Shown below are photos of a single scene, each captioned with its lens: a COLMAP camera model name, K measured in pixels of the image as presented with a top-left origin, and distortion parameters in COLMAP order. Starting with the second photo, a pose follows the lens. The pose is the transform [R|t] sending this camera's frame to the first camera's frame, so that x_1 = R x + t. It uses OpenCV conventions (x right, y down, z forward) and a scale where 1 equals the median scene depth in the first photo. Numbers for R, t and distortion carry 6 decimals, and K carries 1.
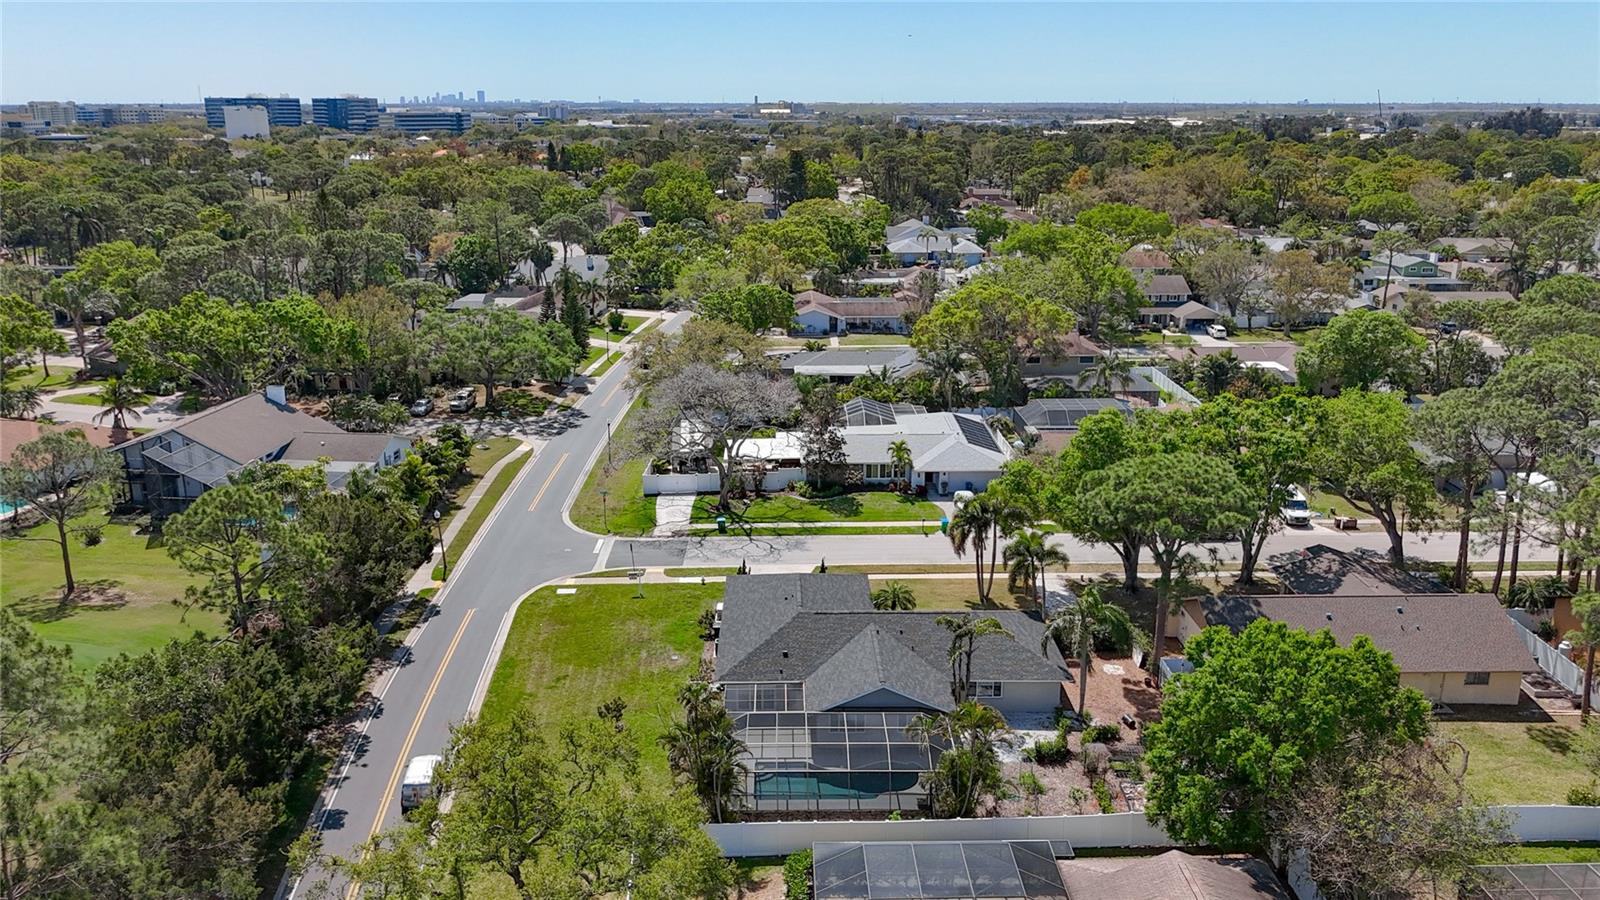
lens RADIAL K [[1197.4, 0, 836.0], [0, 1197.4, 454.9], [0, 0, 1]] dist [0.083240, -0.105550]
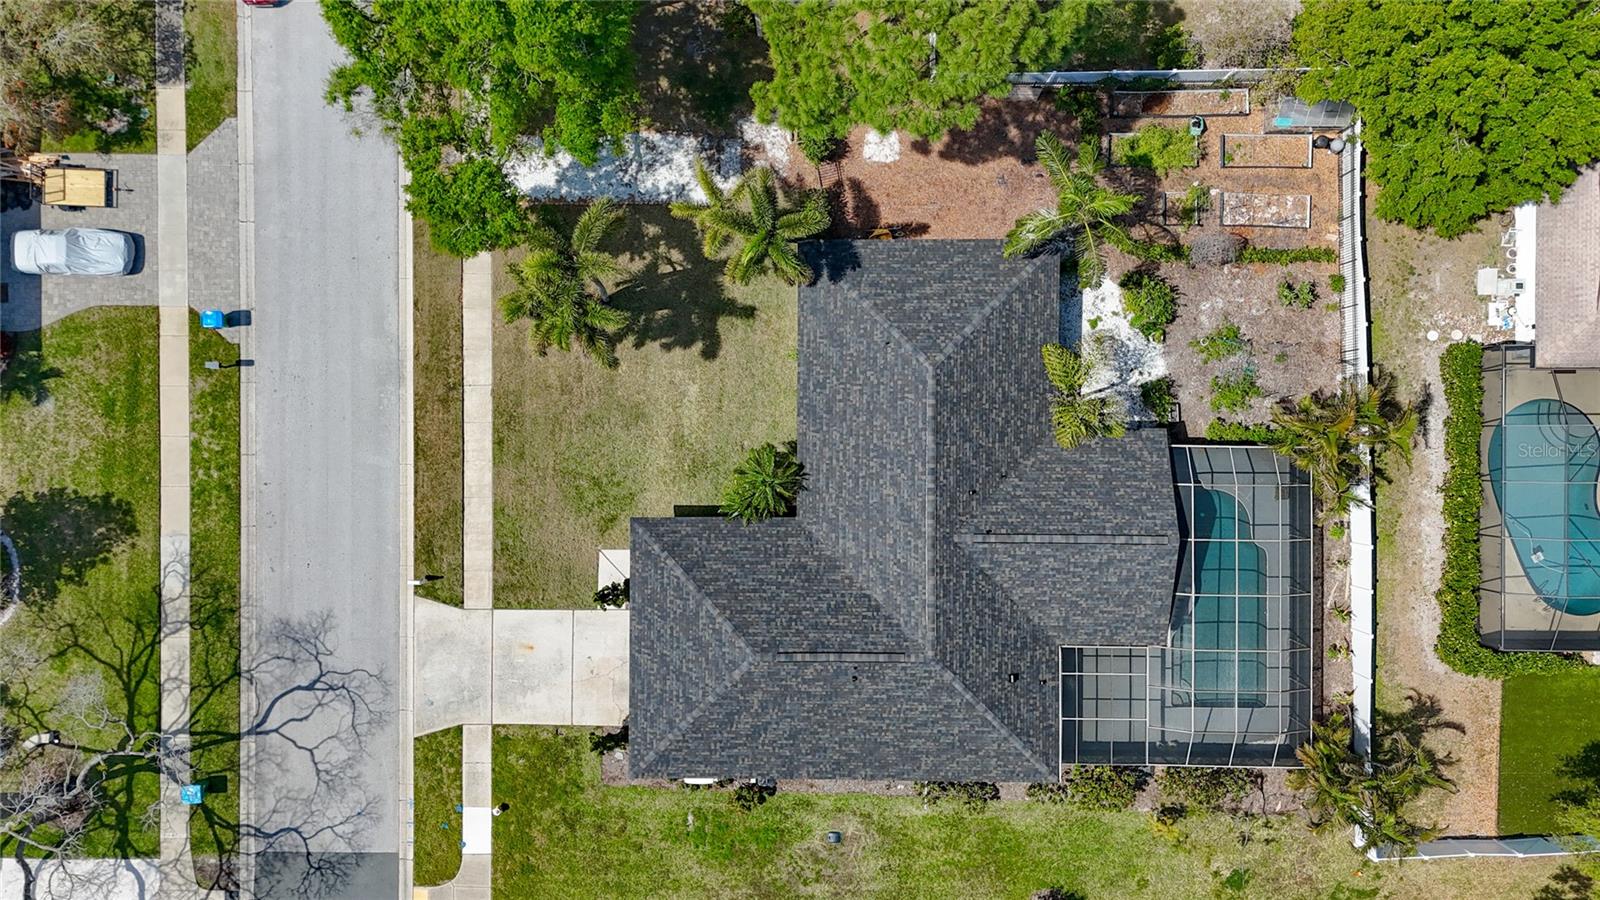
lens RADIAL K [[1209.6, 0, 813.4], [0, 1209.6, 477.3], [0, 0, 1]] dist [0.058948, -0.080354]
pose [[0.046745, -0.998869, -0.008705, 0.048132], [0.284913, 0.004980, 0.958540, -0.372381], [-0.957413, -0.047287, 0.284824, 0.700273]]
